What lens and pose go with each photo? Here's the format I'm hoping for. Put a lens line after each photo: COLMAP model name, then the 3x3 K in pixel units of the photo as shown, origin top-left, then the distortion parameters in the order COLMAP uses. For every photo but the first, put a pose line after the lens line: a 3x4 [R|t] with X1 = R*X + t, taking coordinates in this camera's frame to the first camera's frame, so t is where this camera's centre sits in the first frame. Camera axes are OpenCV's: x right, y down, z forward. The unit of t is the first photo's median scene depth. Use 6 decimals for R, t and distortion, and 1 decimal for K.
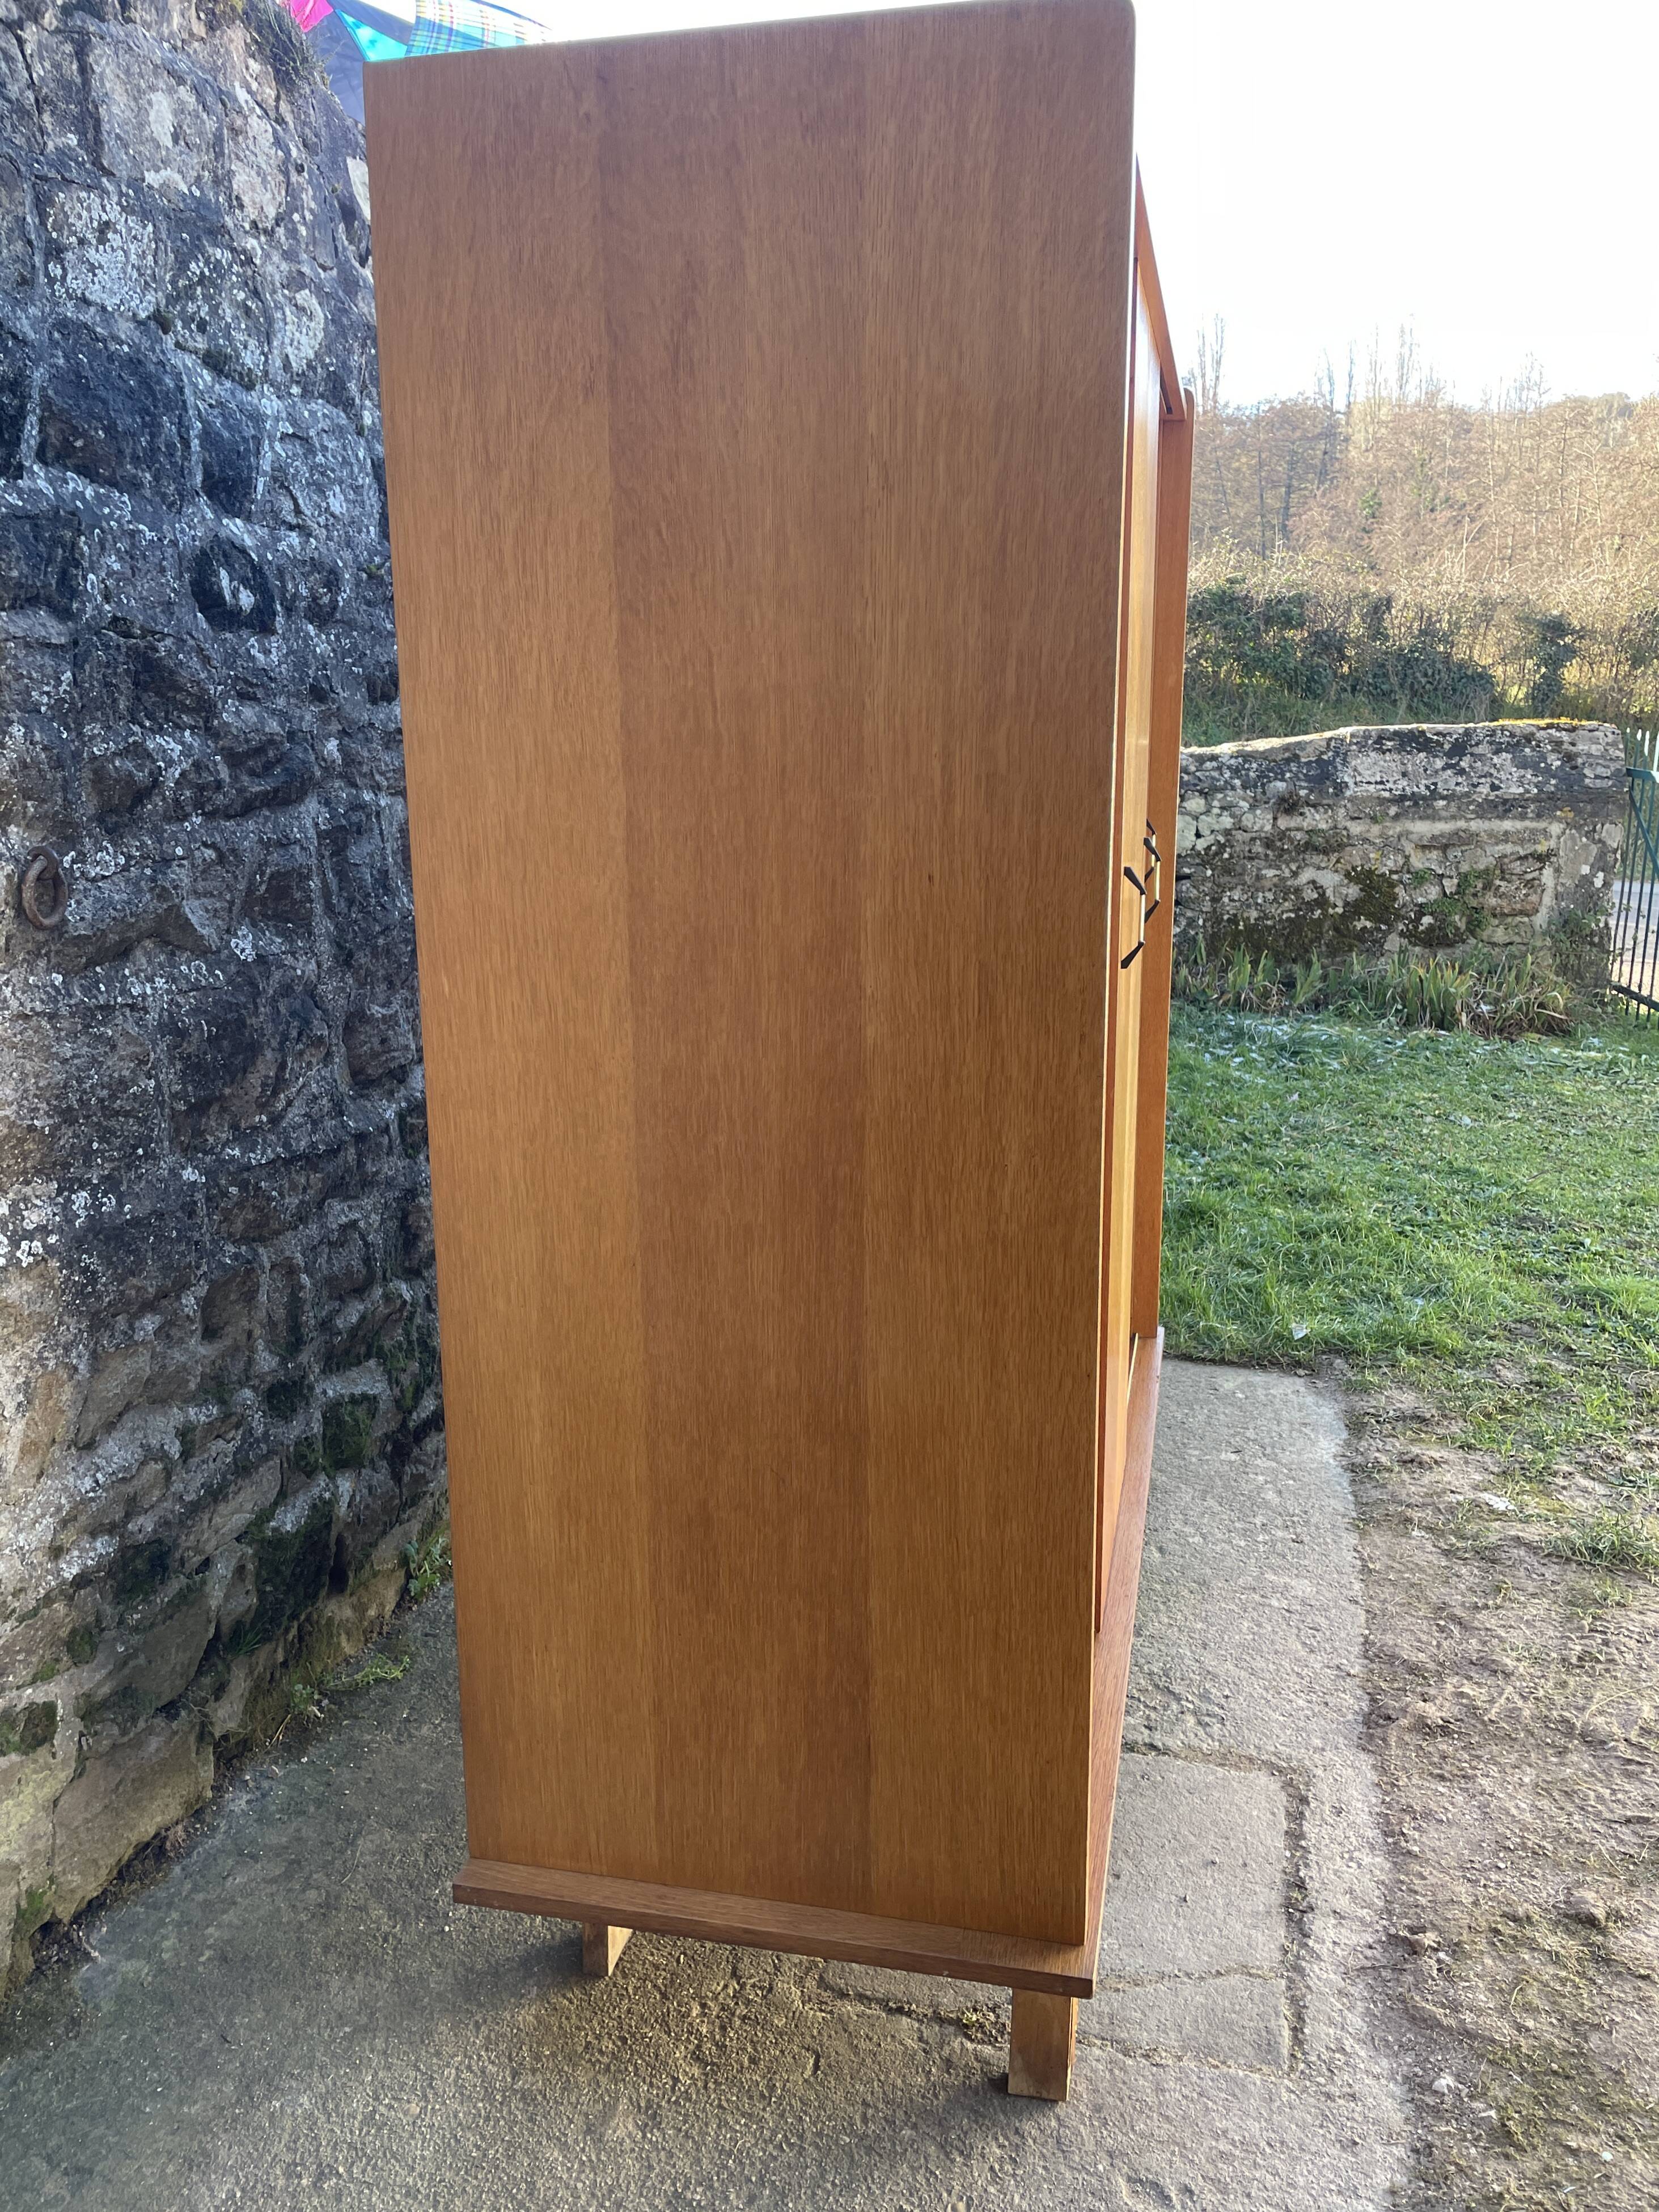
lens RADIAL K [[1654.7, 0, 816.8], [0, 1654.7, 1095.6], [0, 0, 1]] dist [0.080741, -0.100228]
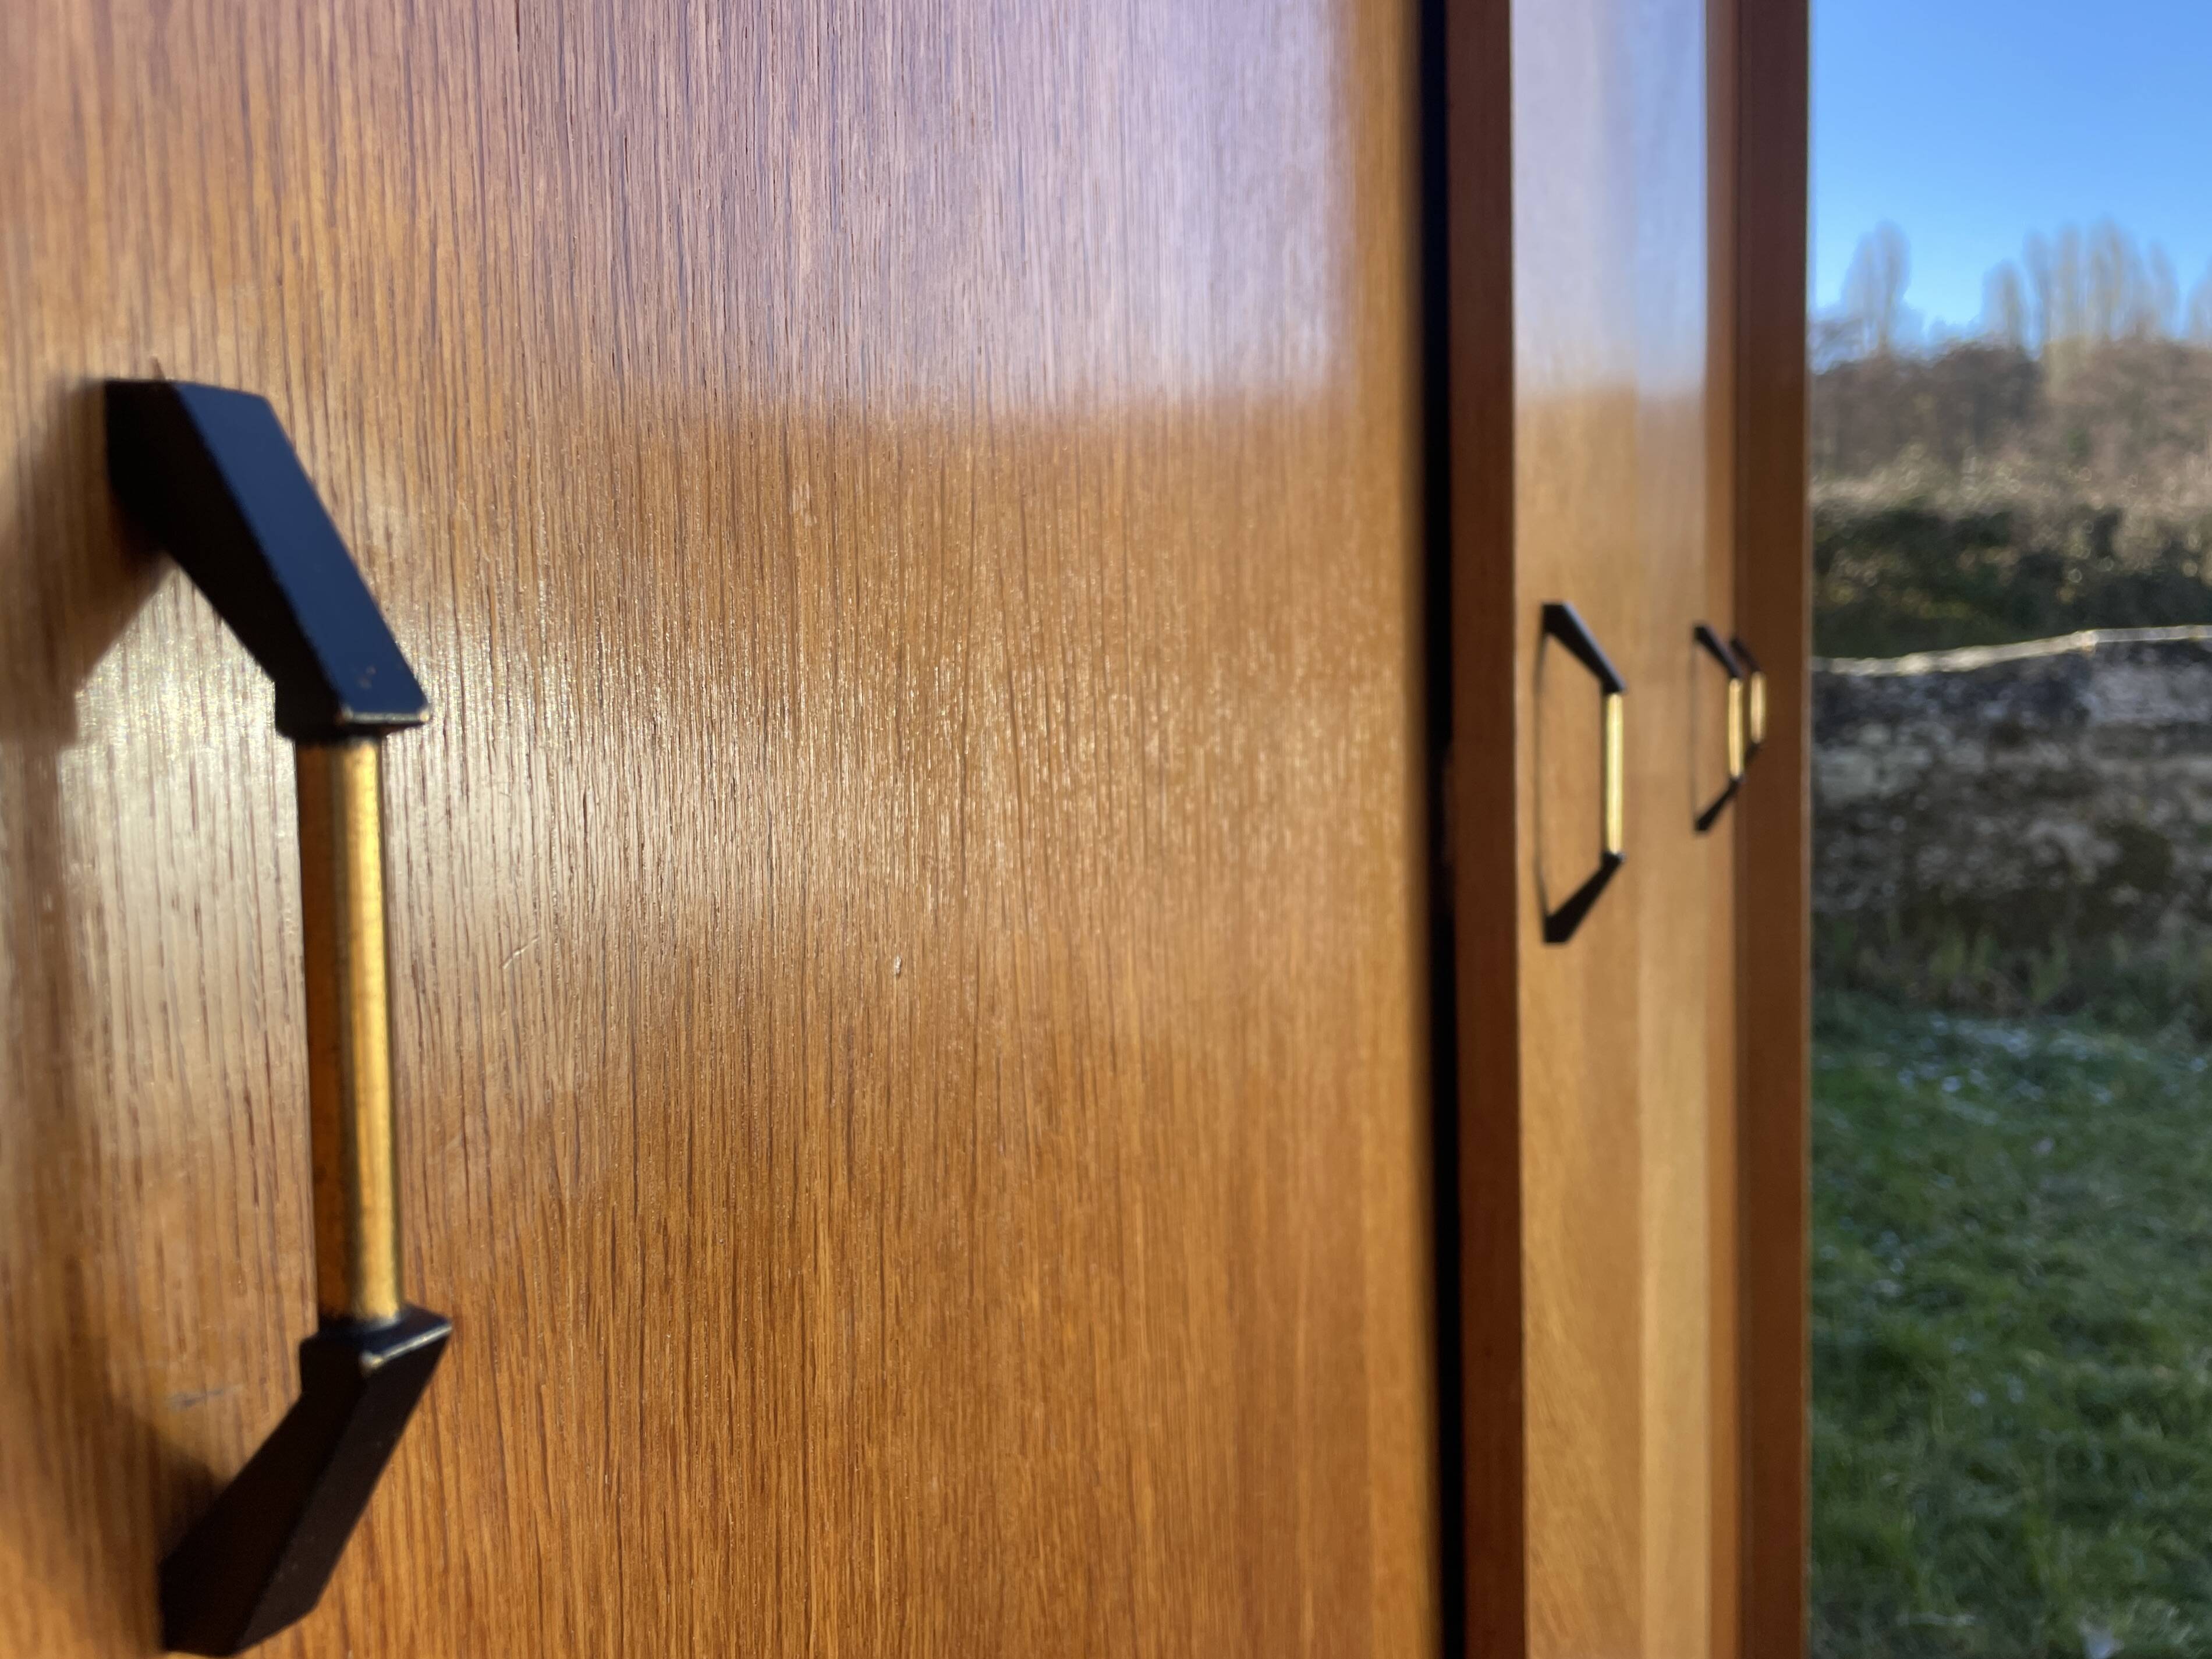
lens RADIAL K [[1690.1, 0, 1121.5], [0, 1690.1, 825.2], [0, 0, 1]] dist [0.070340, -0.086385]
pose [[0.980036, -0.002202, -0.198807, 0.045592], [-0.026312, 0.989707, -0.140669, -0.016154], [0.197070, 0.143092, 0.969891, 0.183149]]
